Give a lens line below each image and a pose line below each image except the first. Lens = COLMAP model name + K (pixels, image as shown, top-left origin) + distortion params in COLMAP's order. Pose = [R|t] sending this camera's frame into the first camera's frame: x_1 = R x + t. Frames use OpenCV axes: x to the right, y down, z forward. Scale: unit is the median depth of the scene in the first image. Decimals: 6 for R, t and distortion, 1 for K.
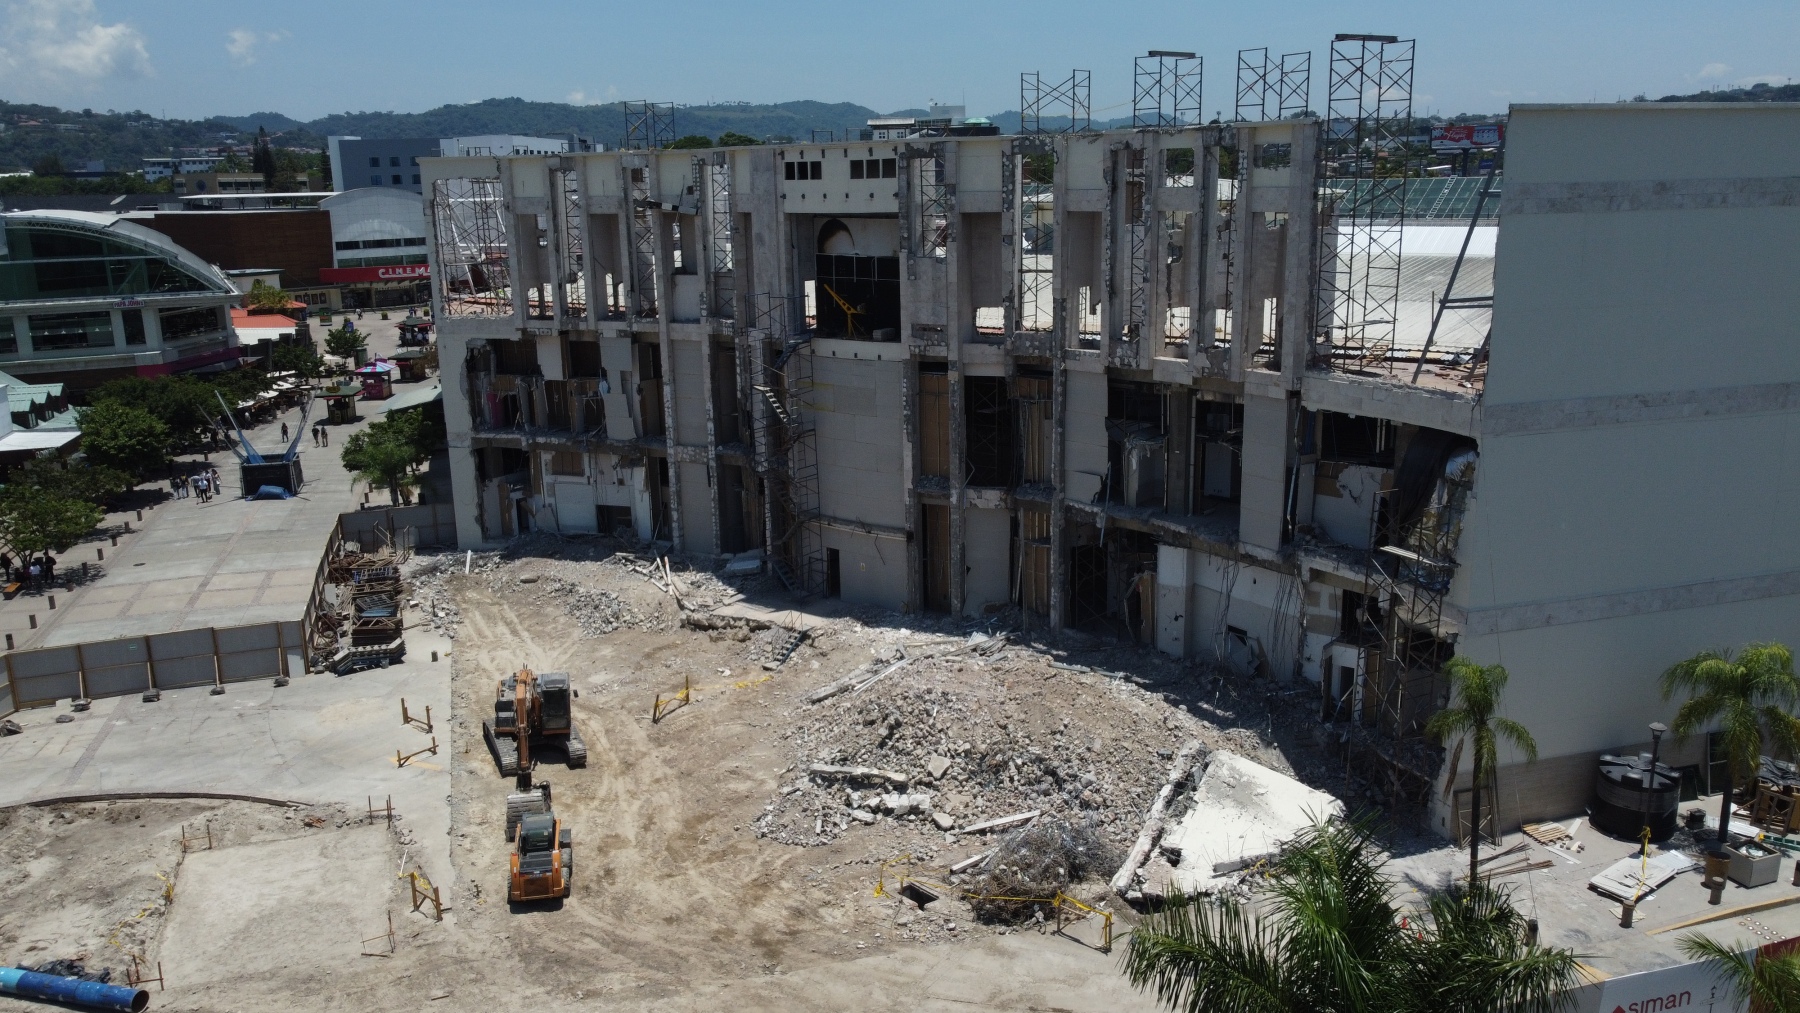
lens RADIAL K [[1362.4, 0, 900.0], [0, 1362.4, 506.5], [0, 0, 1]] dist [-0.003268, -0.002727]
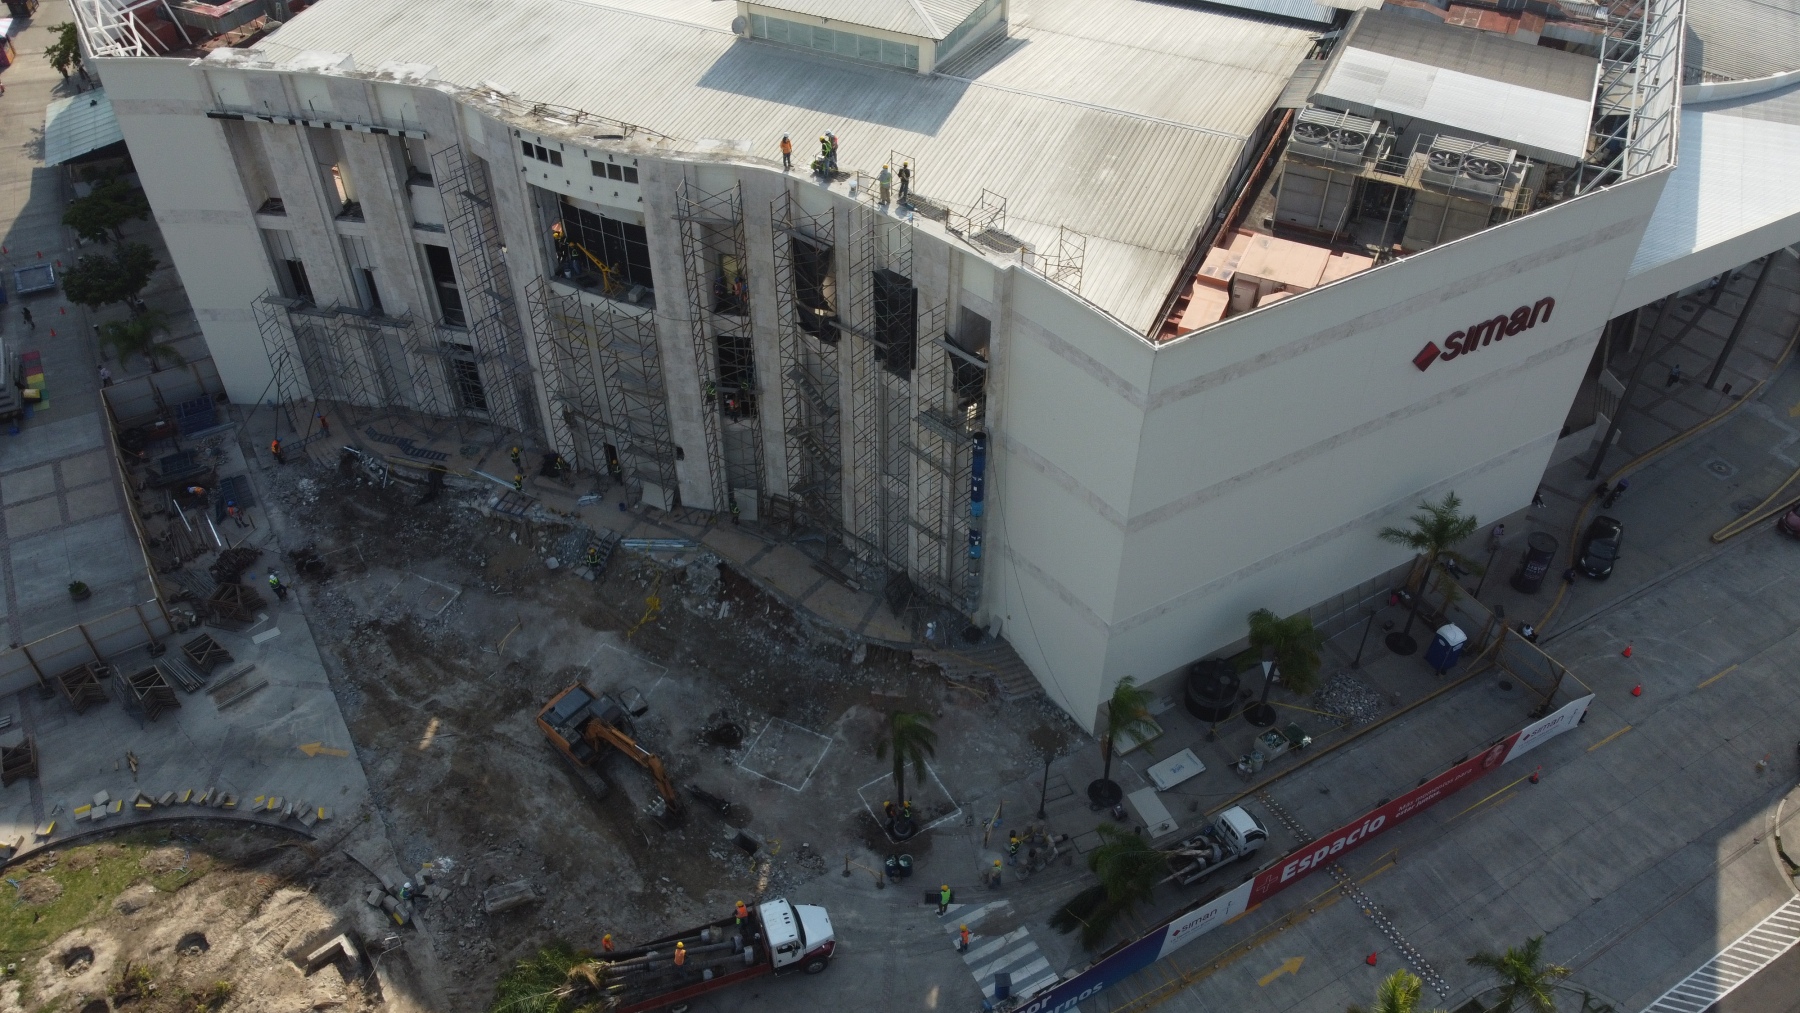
lens RADIAL K [[1361.0, 0, 900.0], [0, 1361.0, 506.5], [0, 0, 1]] dist [-0.007389, -0.001471]
pose [[0.972320, -0.132673, 0.192334, -0.039933], [0.026173, 0.879819, 0.474587, -0.489898], [-0.232184, -0.456416, 0.858938, -0.085187]]
